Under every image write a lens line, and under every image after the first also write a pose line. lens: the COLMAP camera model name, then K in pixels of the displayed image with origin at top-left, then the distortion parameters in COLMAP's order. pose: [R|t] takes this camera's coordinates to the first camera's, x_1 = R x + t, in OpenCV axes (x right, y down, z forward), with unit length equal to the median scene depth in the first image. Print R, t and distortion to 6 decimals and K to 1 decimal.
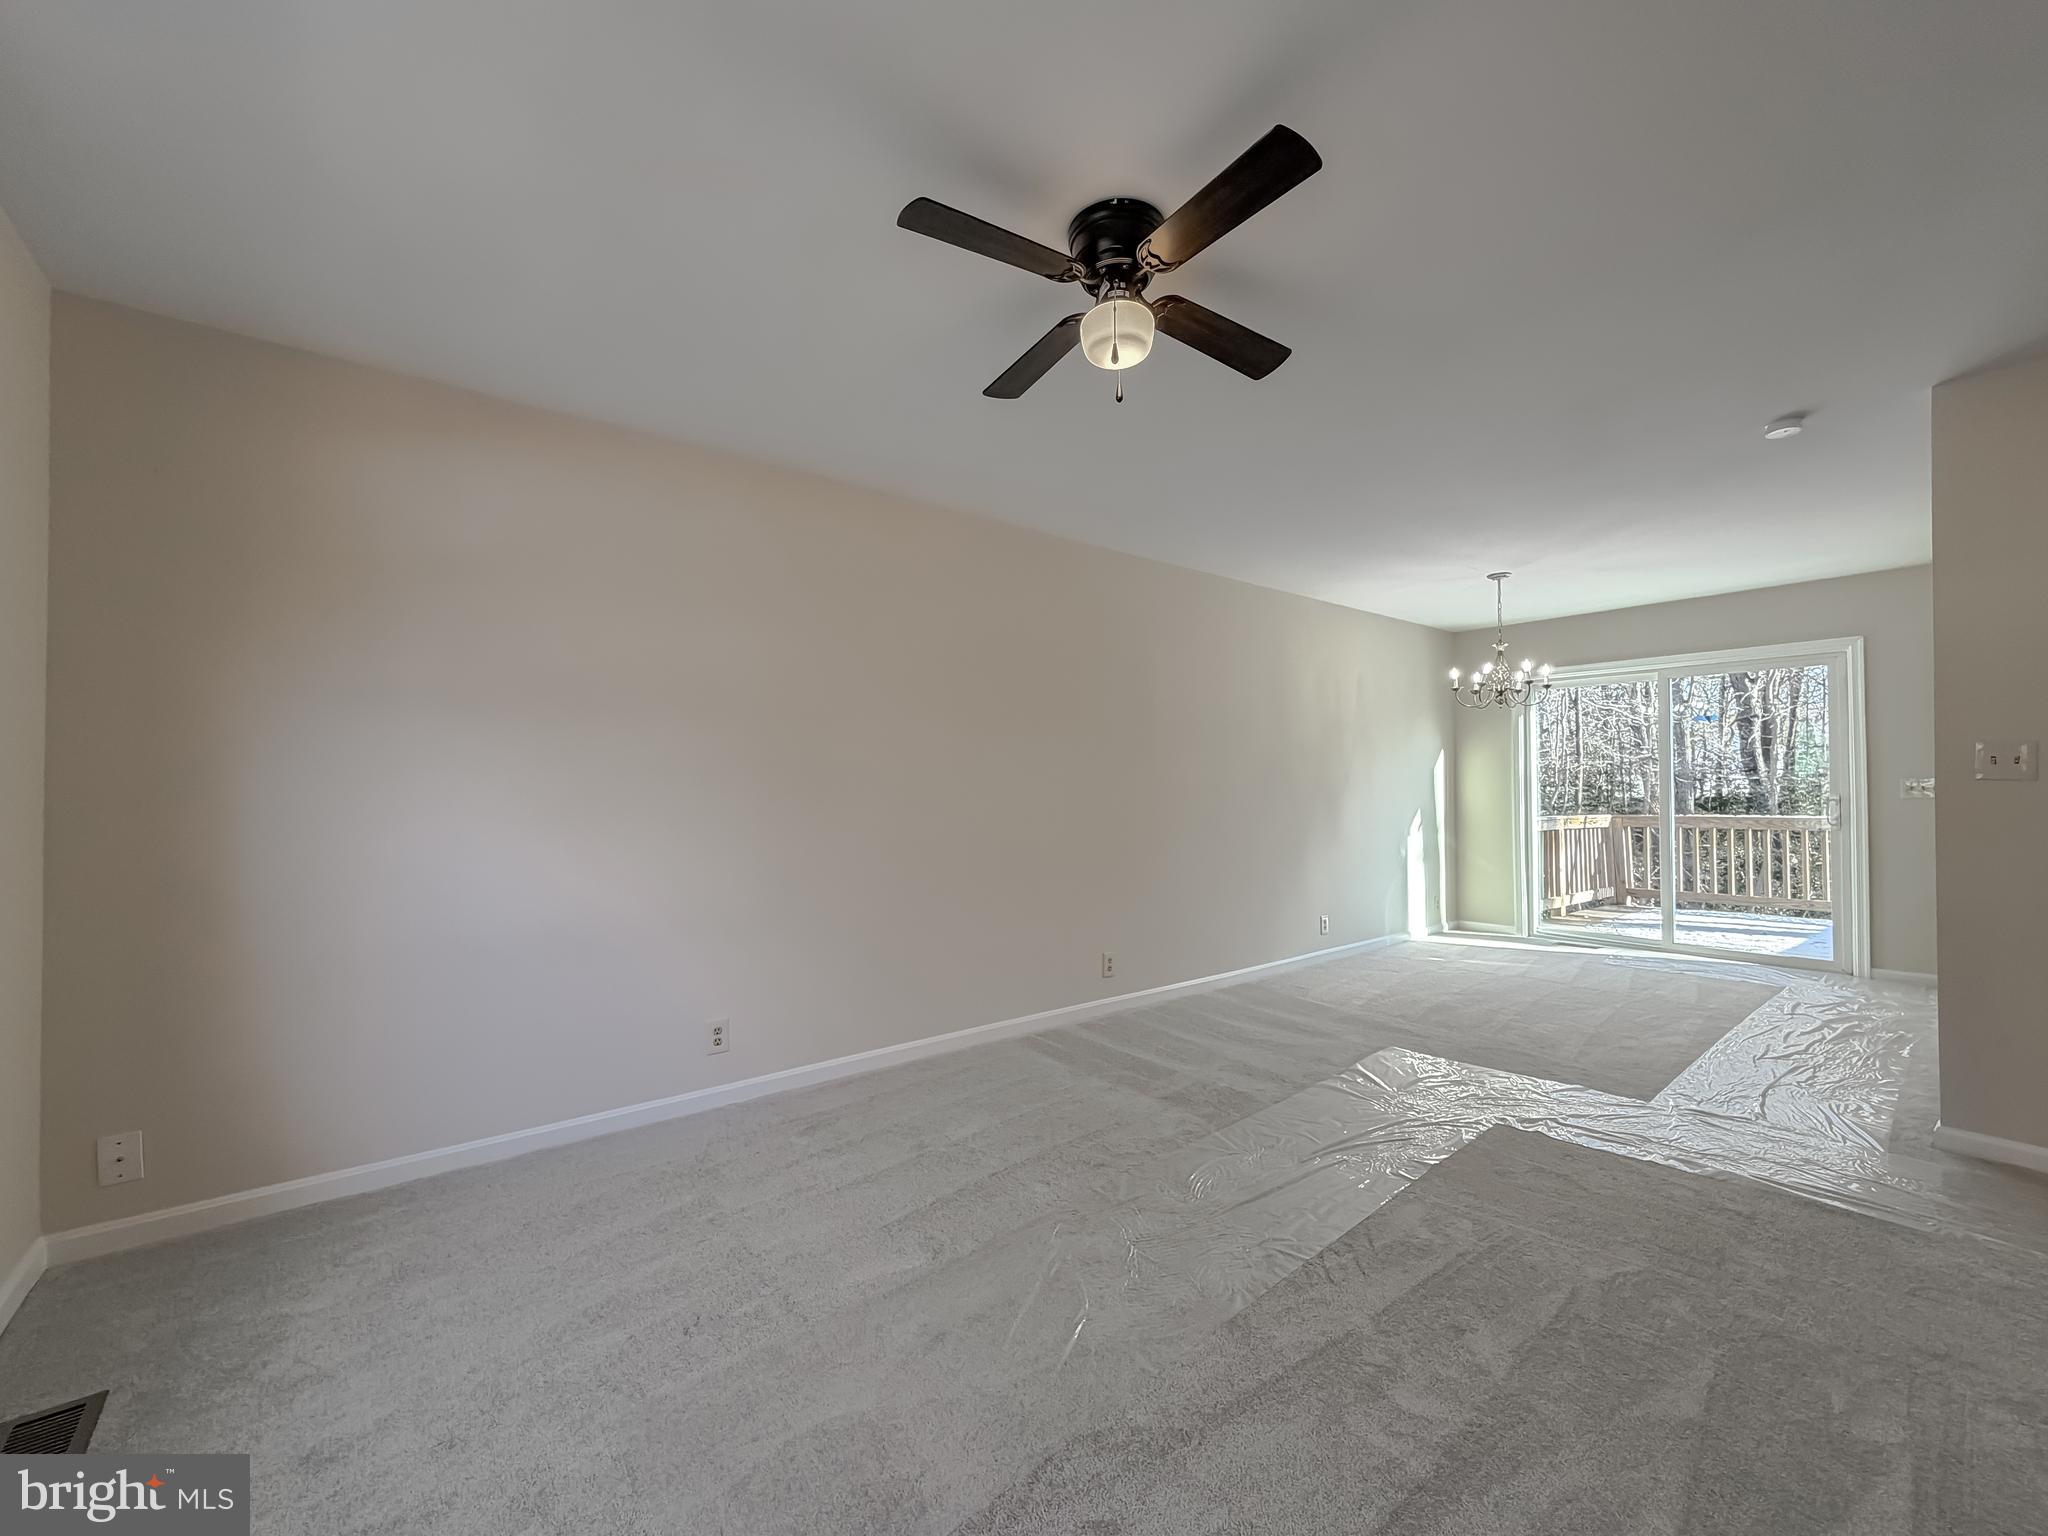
lens RADIAL K [[854.0, 0, 1024.0], [0, 854.0, 768.0], [0, 0, 1]] dist [-0.001377, -0.000043]
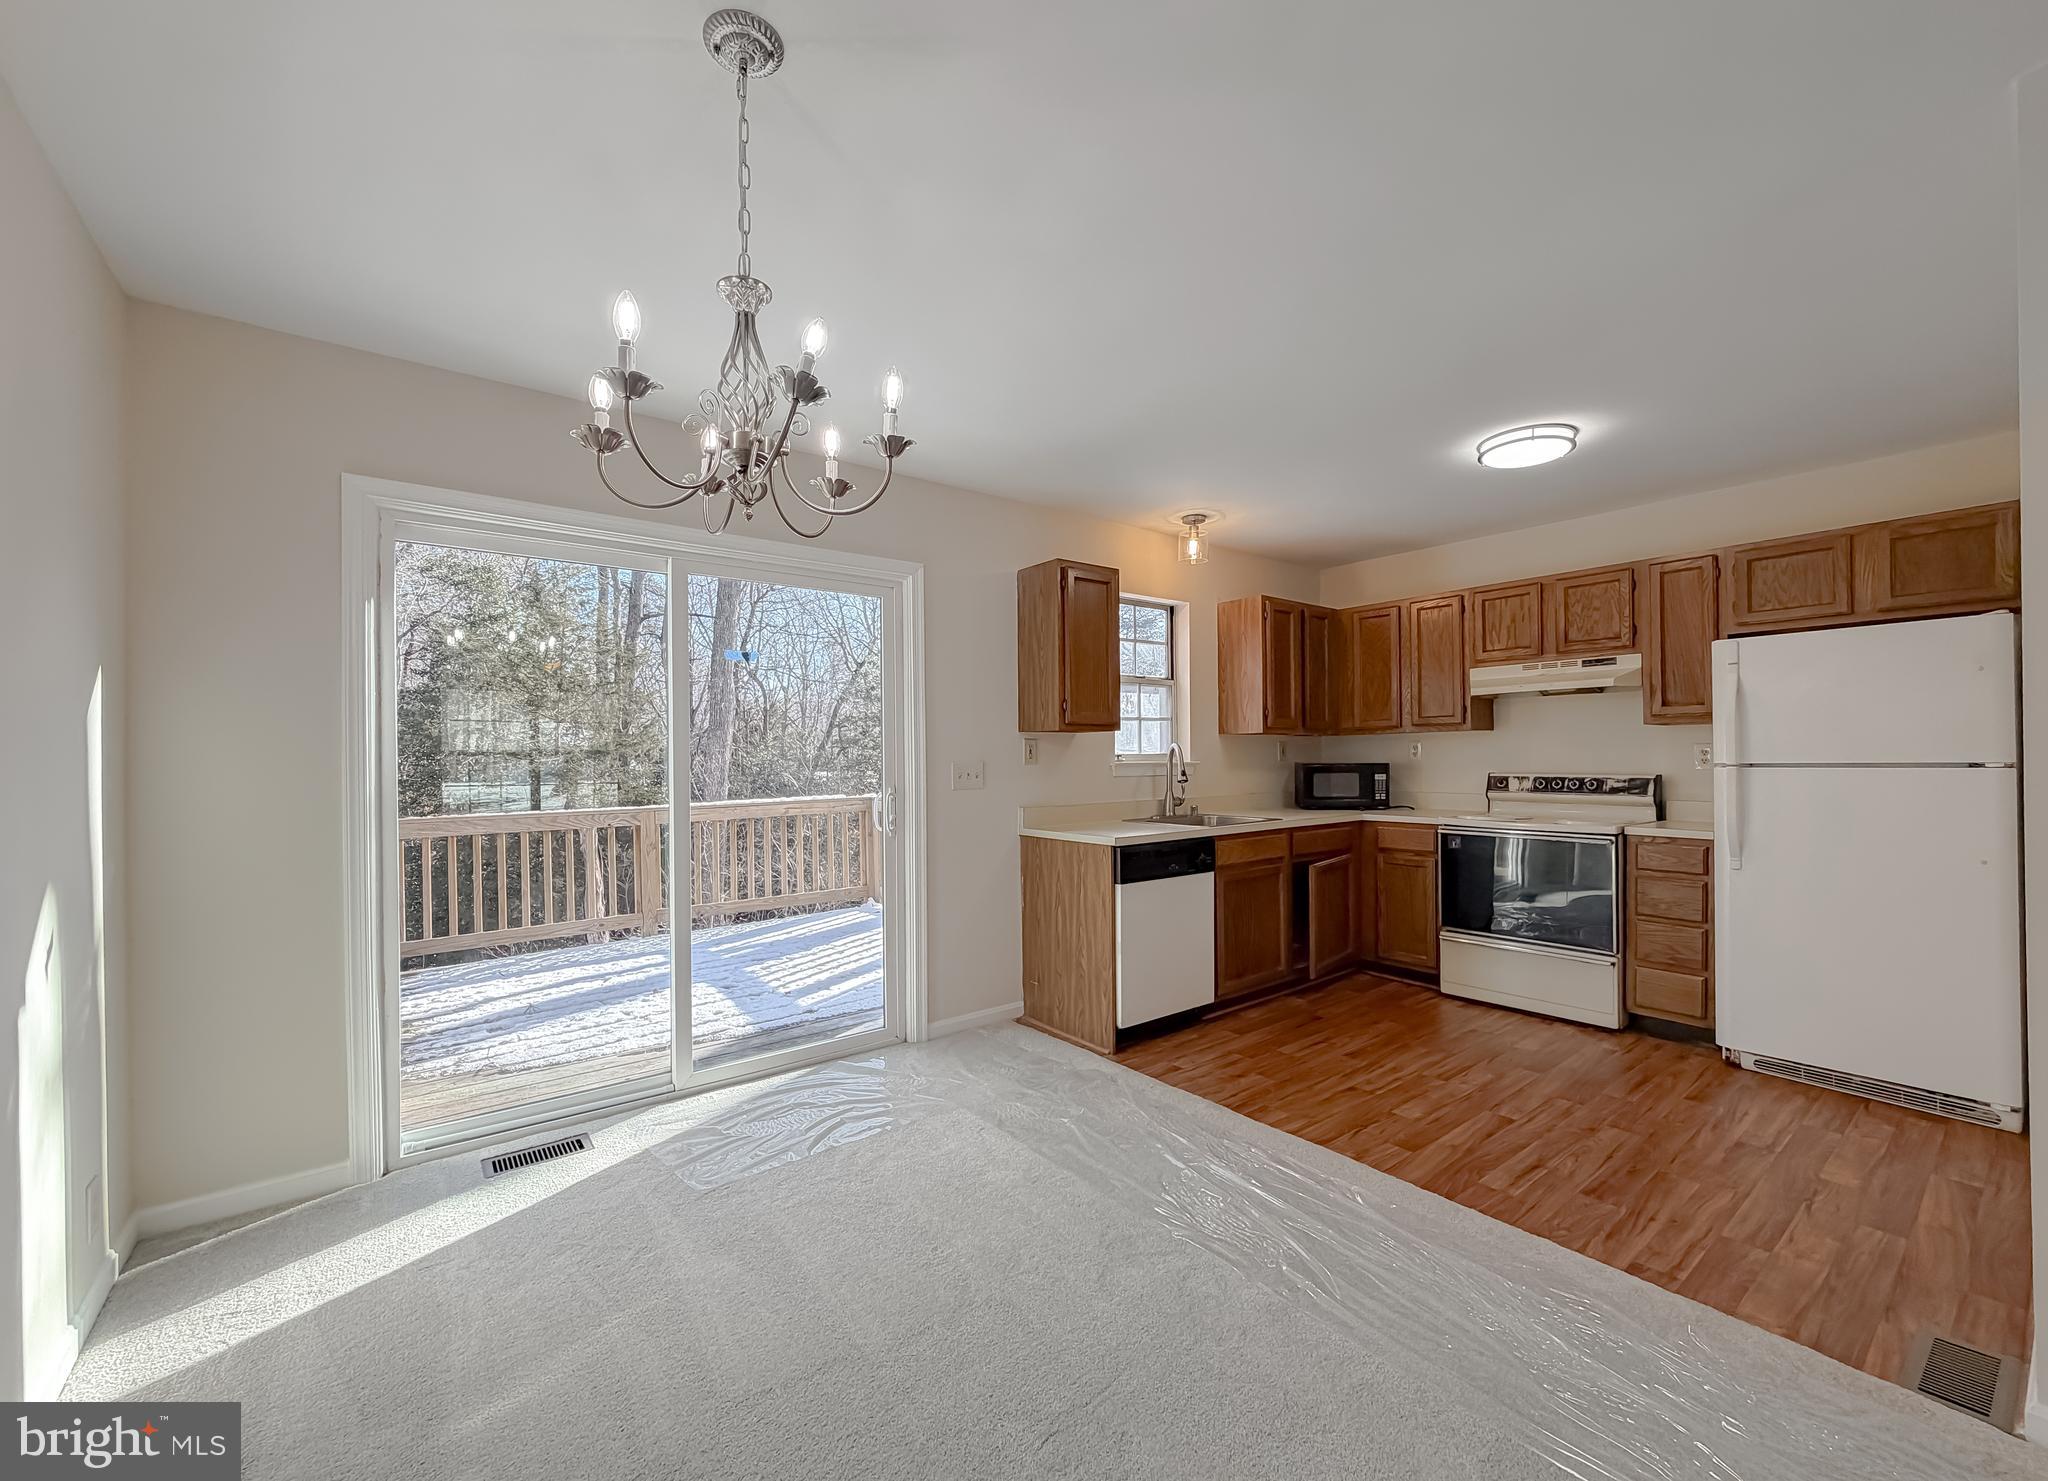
lens RADIAL K [[823.7, 0, 994.6], [0, 823.7, 747.6], [0, 0, 1]] dist [0.001383, 0.000101]
pose [[0.032622, 0.010111, 0.999417, 0.187065], [-0.018269, 0.999788, -0.009519, 0.003459], [-0.999301, -0.017948, 0.032799, 0.581605]]
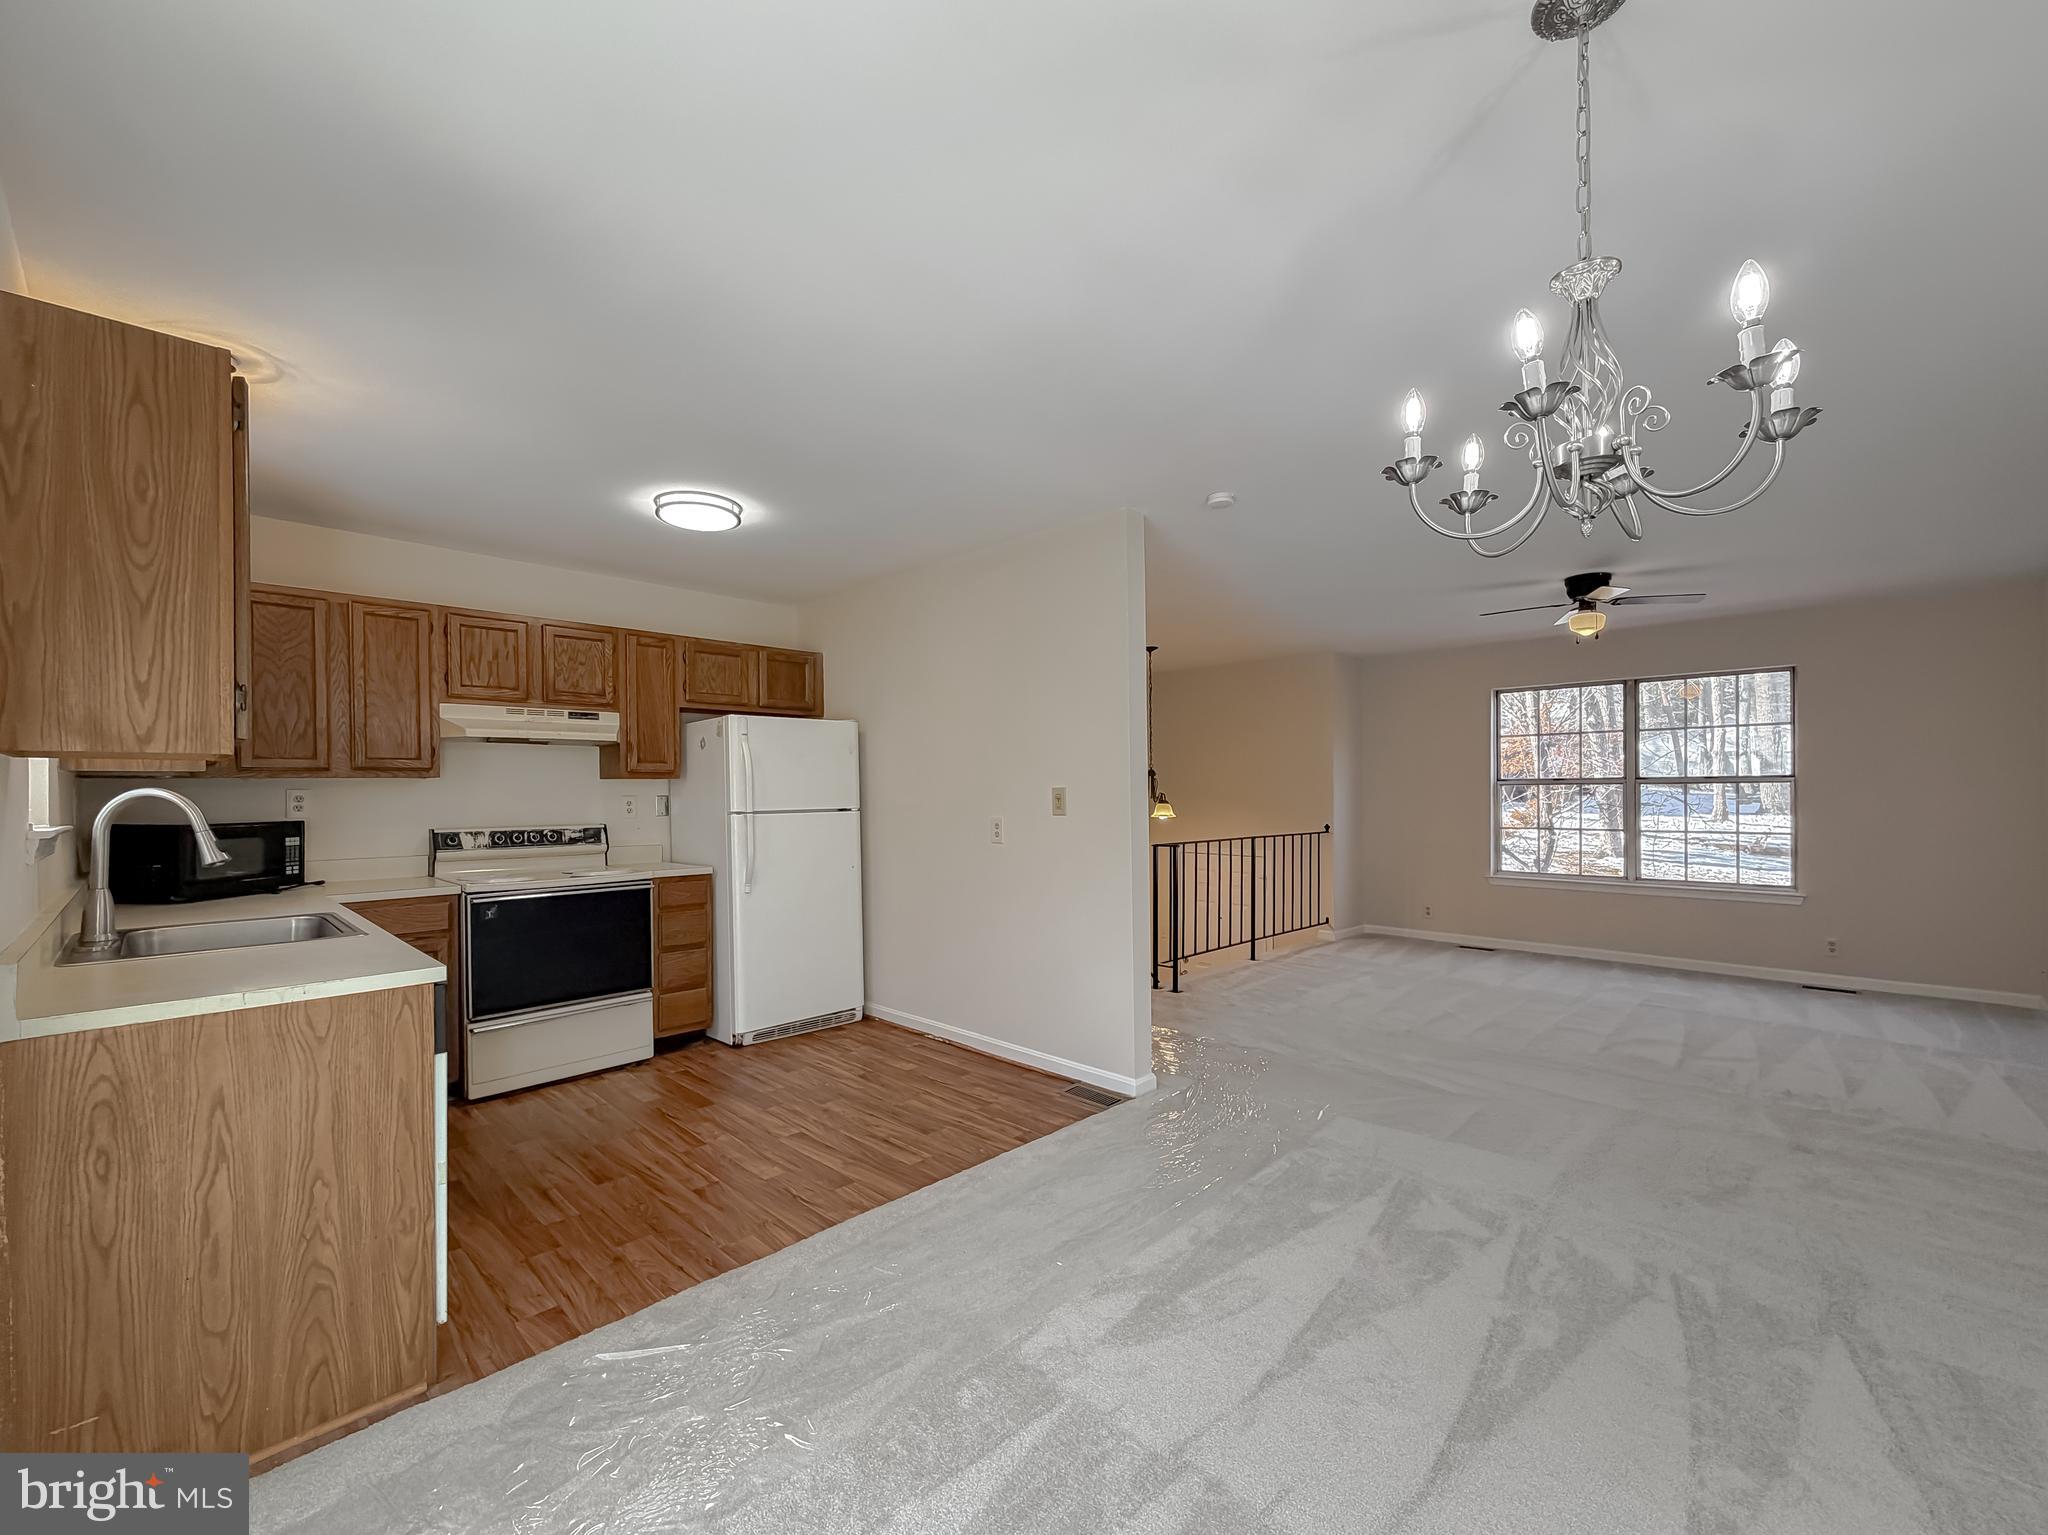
lens RADIAL K [[858.8, 0, 1006.2], [0, 858.8, 789.6], [0, 0, 1]] dist [0.030922, 0.000136]
pose [[-0.994510, 0.008652, -0.104283, 0.481270], [0.011883, 0.999467, -0.030401, 0.005476], [0.103964, -0.031474, -0.994083, 0.785440]]
